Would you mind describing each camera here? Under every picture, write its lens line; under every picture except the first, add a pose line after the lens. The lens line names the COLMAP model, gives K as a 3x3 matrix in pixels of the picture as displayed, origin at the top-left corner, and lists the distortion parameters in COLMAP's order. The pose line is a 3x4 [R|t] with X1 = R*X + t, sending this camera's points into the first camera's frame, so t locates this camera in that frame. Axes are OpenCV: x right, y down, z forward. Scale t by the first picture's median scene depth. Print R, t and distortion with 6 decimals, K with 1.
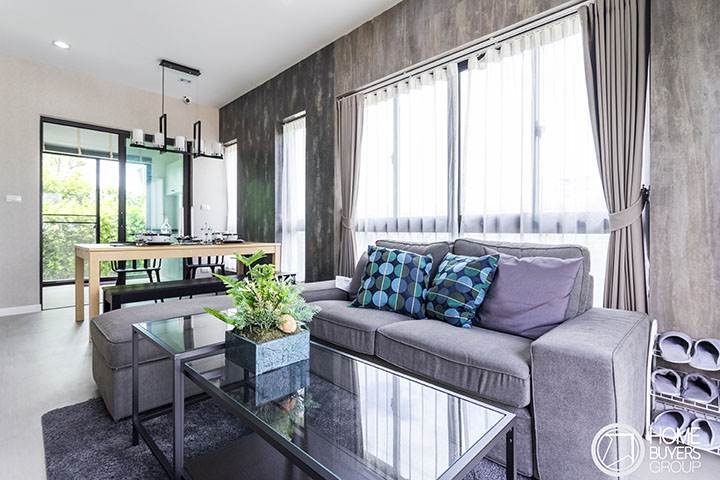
lens RADIAL K [[355.4, 0, 361.7], [0, 355.4, 230.1], [0, 0, 1]] dist [-0.002021, -0.000462]
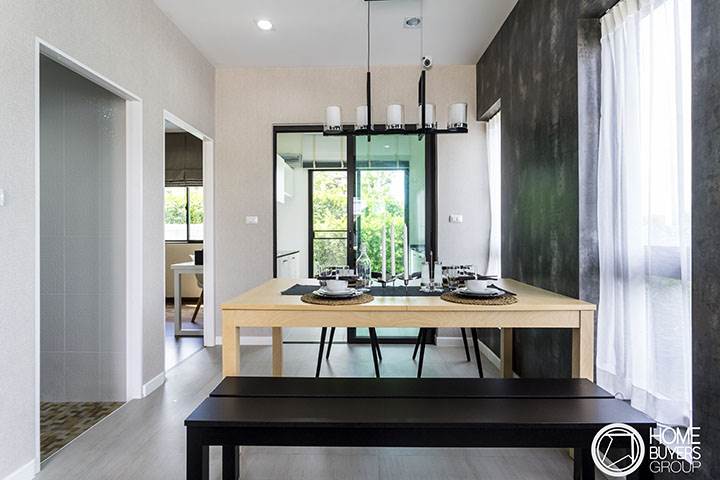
lens RADIAL K [[345.3, 0, 349.9], [0, 345.3, 235.8], [0, 0, 1]] dist [0.000487, 0.000152]
pose [[0.681189, -0.002191, -0.732104, -0.125049], [0.006248, 0.999976, 0.002822, -0.042355], [0.732081, -0.006497, 0.681187, 0.505536]]
